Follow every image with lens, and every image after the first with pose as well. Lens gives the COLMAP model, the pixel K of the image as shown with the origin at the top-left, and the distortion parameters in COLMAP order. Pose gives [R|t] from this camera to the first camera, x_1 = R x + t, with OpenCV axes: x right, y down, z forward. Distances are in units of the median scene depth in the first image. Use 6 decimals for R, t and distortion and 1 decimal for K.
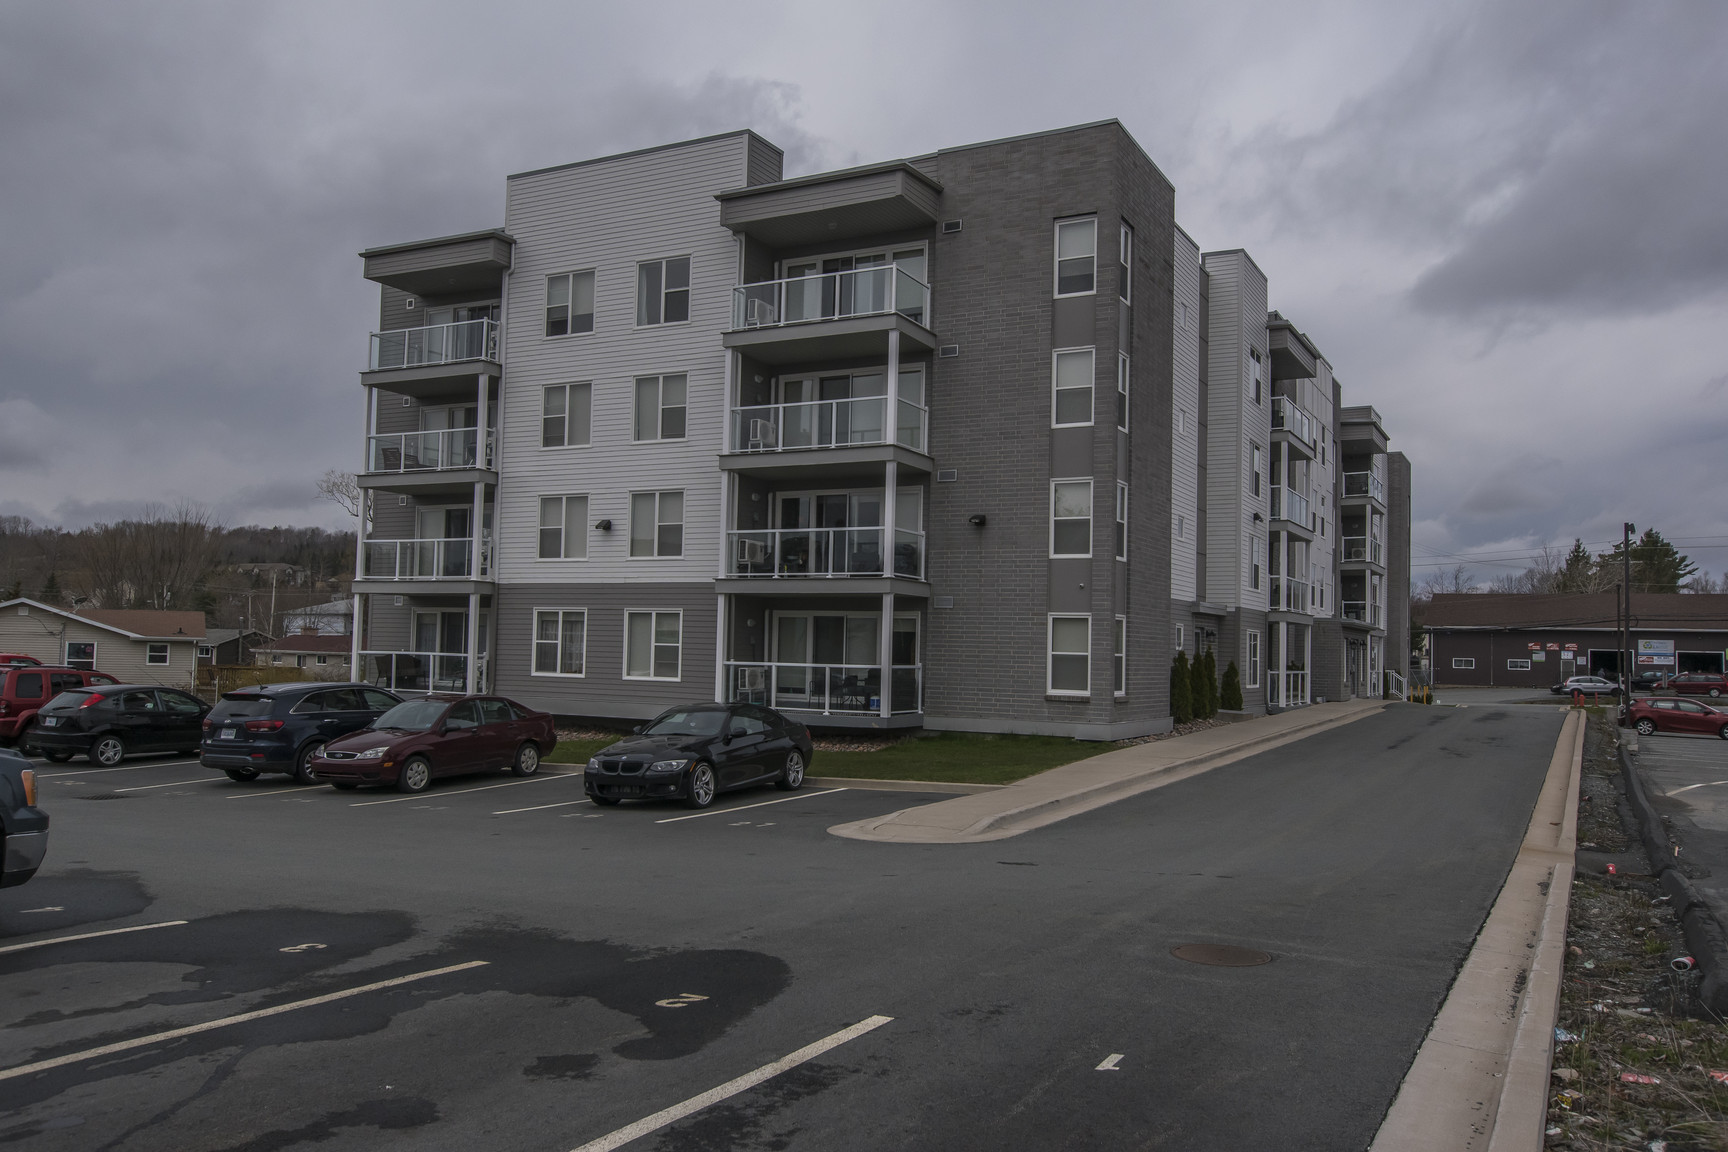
lens RADIAL K [[1359.0, 0, 856.9], [0, 1359.0, 581.1], [0, 0, 1]] dist [0.000281, -0.001234]
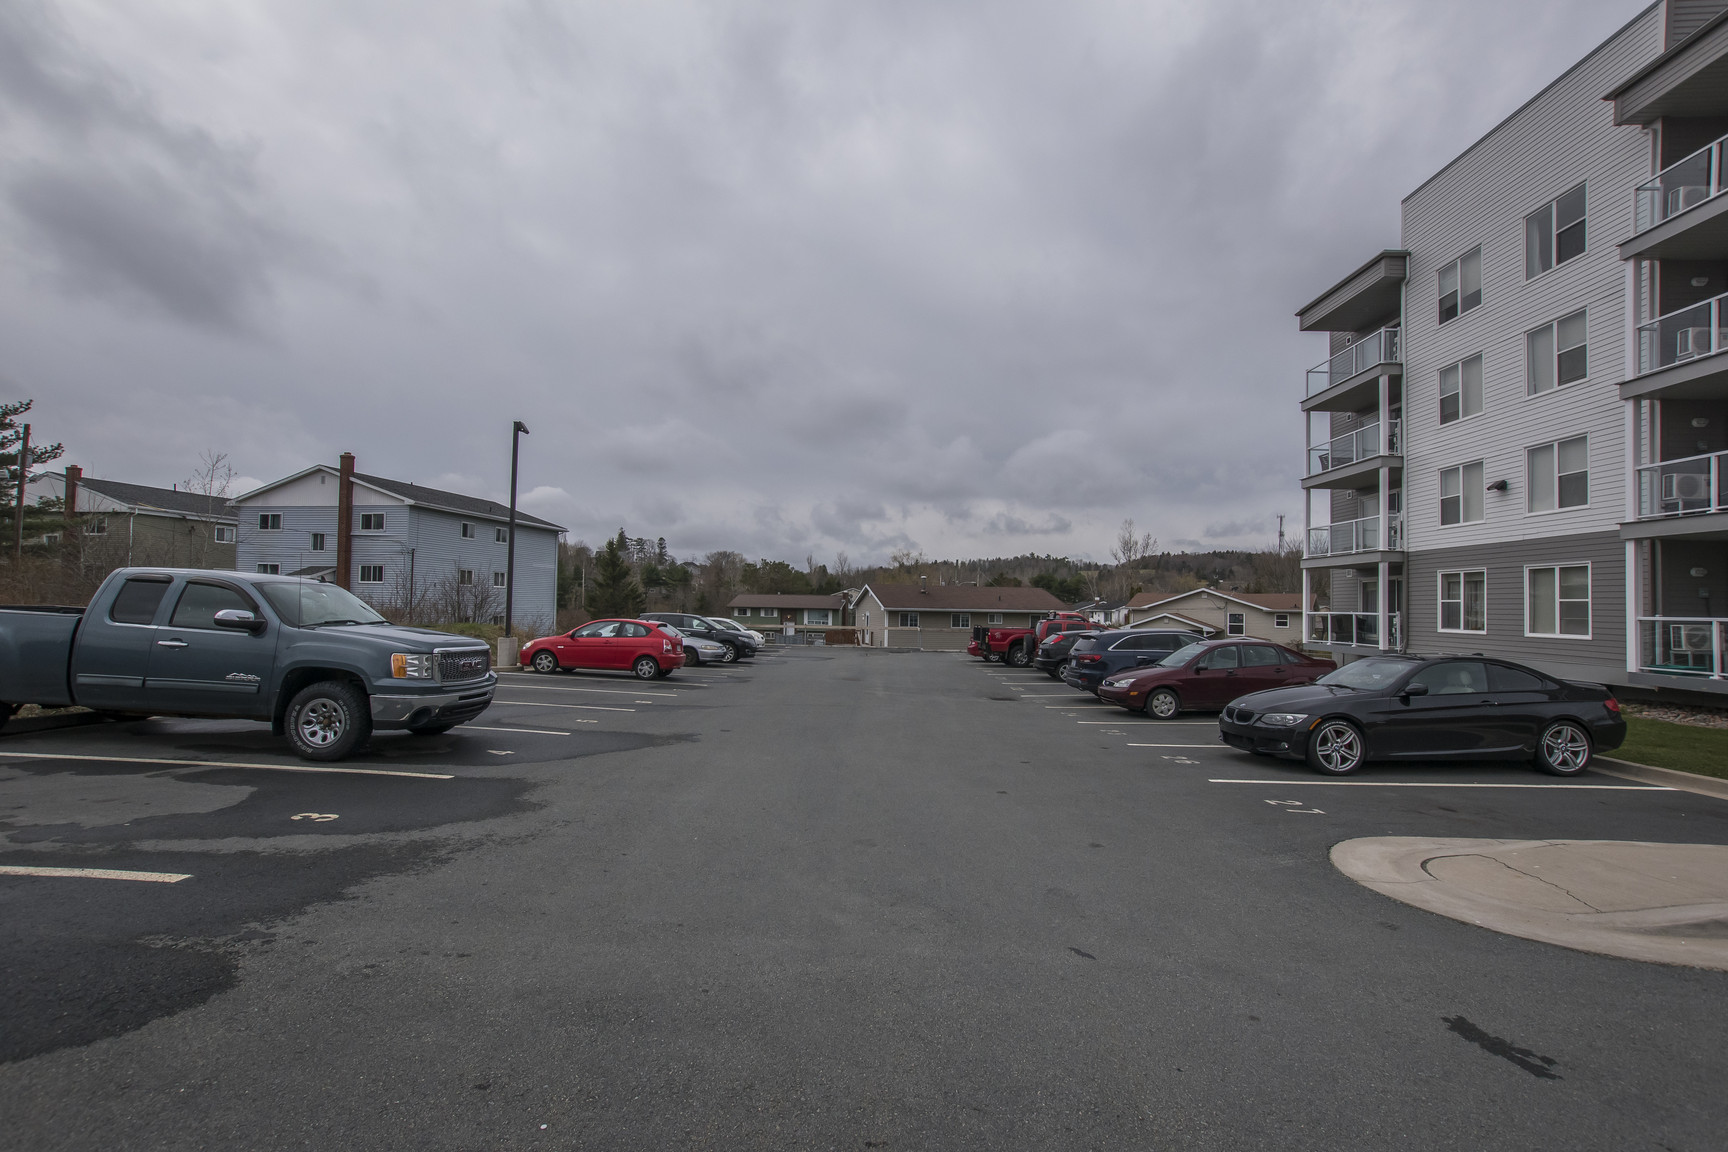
lens RADIAL K [[757.1, 0, 865.4], [0, 757.1, 584.7], [0, 0, 1]] dist [-0.026975, 0.016991]
pose [[0.449283, -0.039142, -0.892532, 0.098154], [0.036824, 0.999002, -0.025275, 0.029285], [0.892630, -0.021511, 0.450276, 0.308033]]
